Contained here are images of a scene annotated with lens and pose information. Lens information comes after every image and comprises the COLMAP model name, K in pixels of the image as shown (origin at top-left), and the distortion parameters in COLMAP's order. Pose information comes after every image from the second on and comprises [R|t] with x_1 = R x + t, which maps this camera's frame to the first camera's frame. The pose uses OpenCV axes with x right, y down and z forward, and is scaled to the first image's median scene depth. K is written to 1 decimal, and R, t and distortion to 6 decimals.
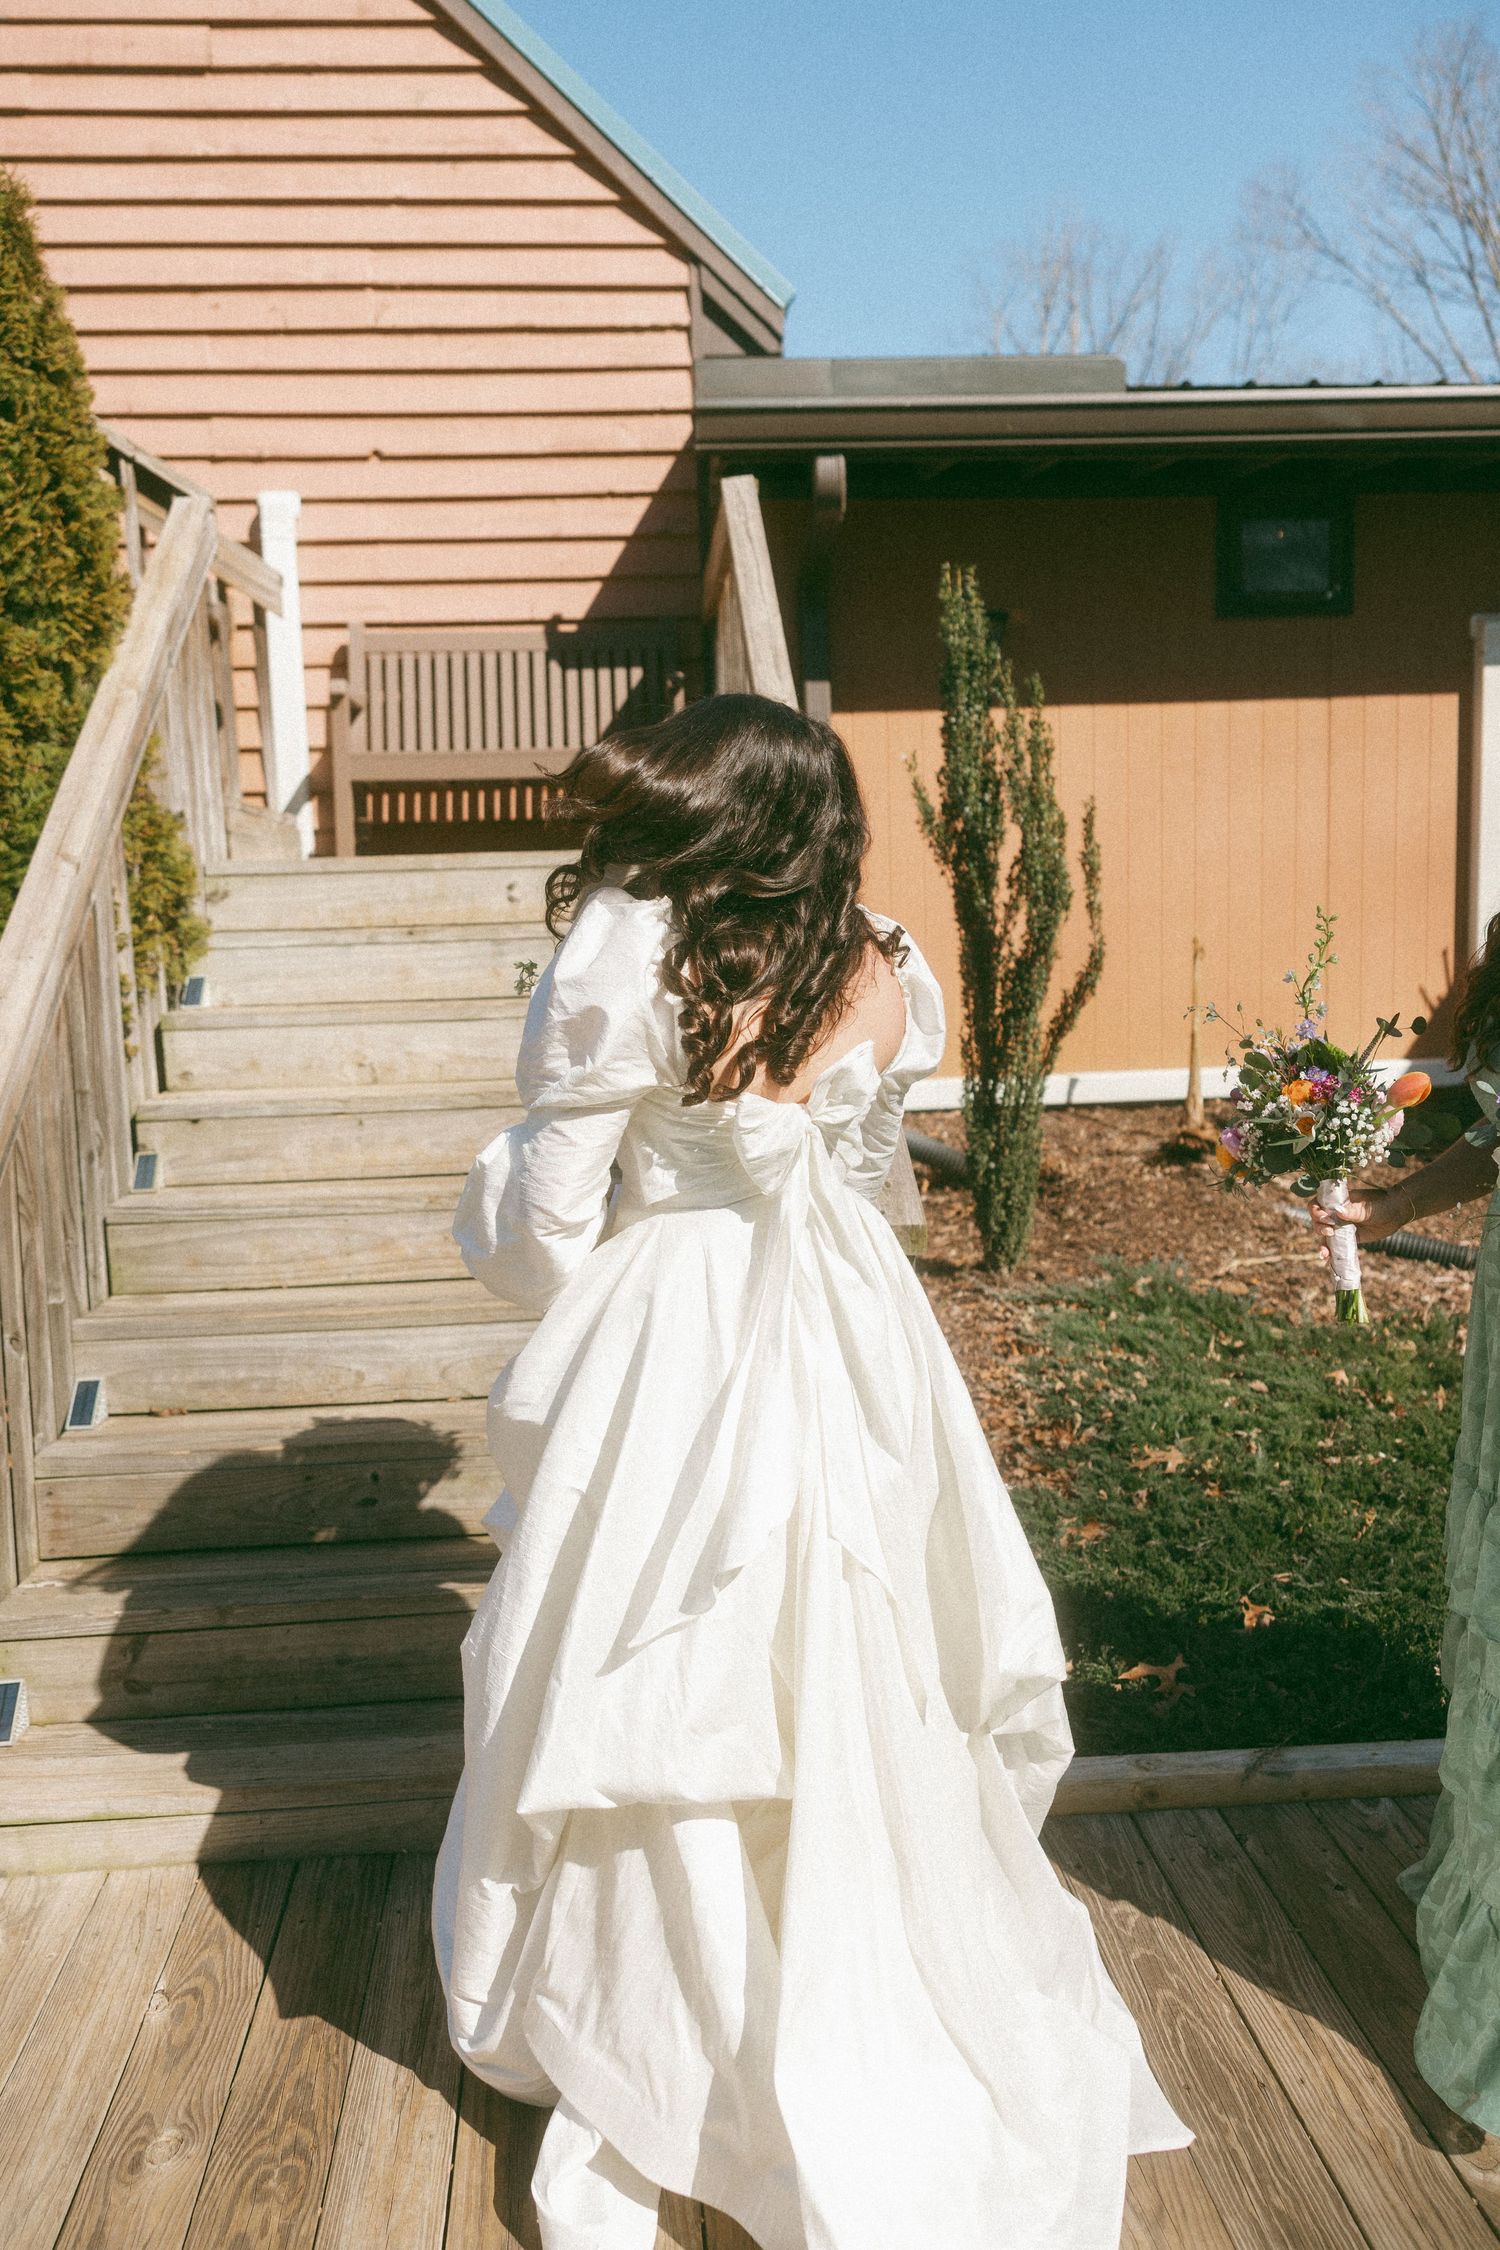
lens RADIAL K [[1880.1, 0, 749.2], [0, 1880.1, 1110.1], [0, 0, 1]] dist [0.001763, -0.008846]
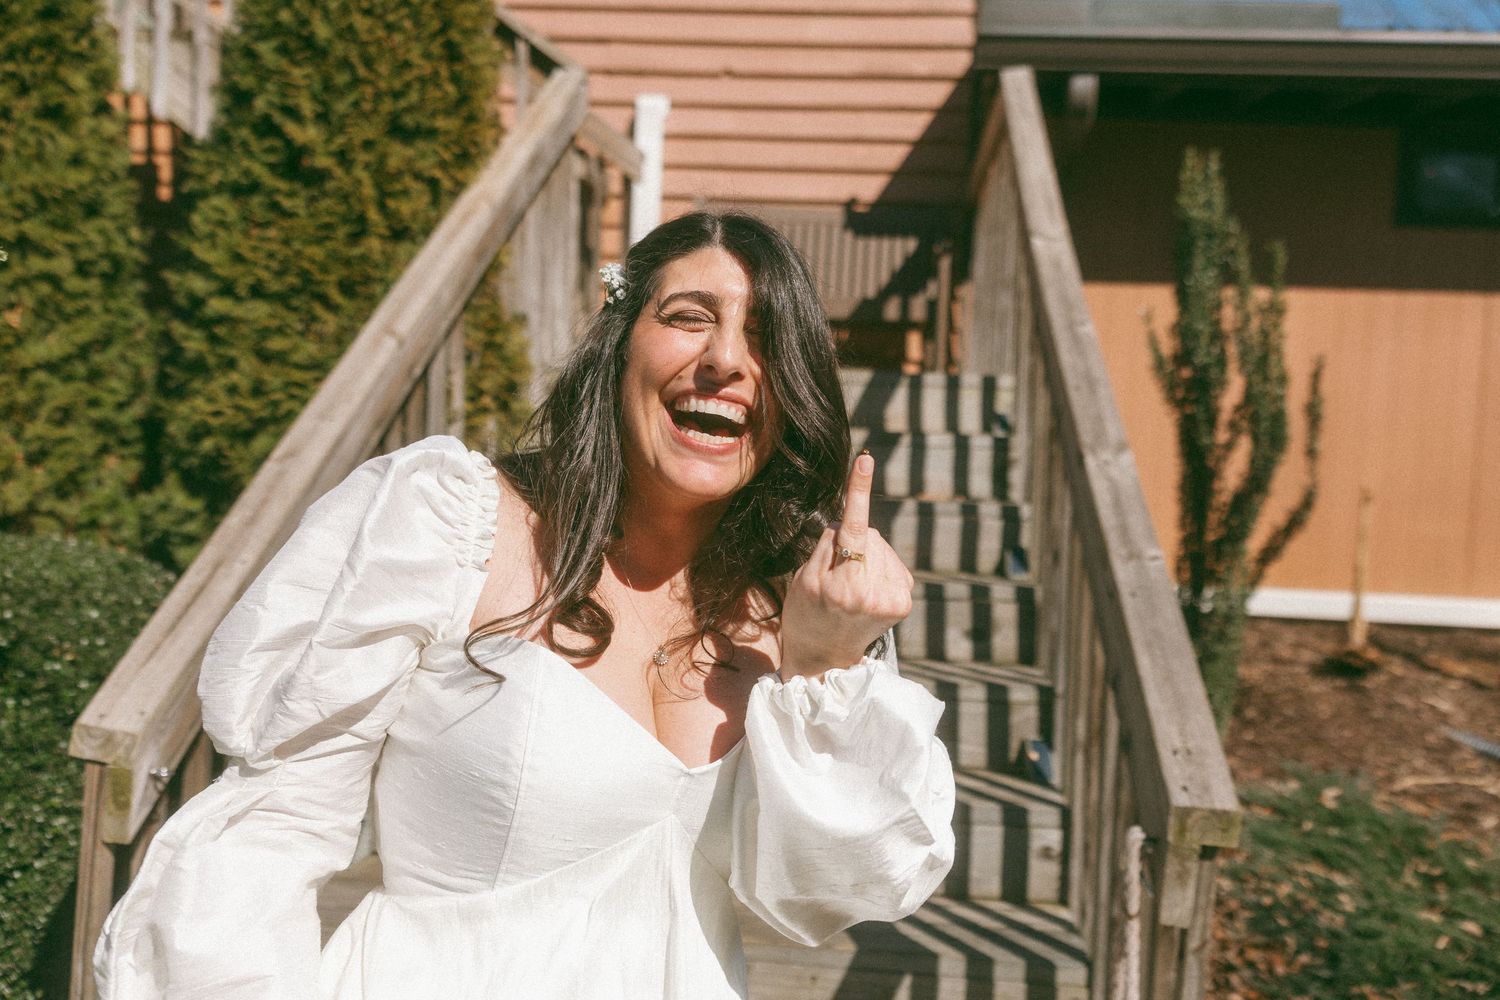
lens RADIAL K [[1253.4, 0, 753.9], [0, 1253.4, 498.1], [0, 0, 1]] dist [0.001763, -0.008846]
pose [[0.983713, 0.082649, -0.159620, -0.021187], [-0.091257, 0.994701, -0.047360, -0.016054], [0.154859, 0.061155, 0.986042, 0.221773]]
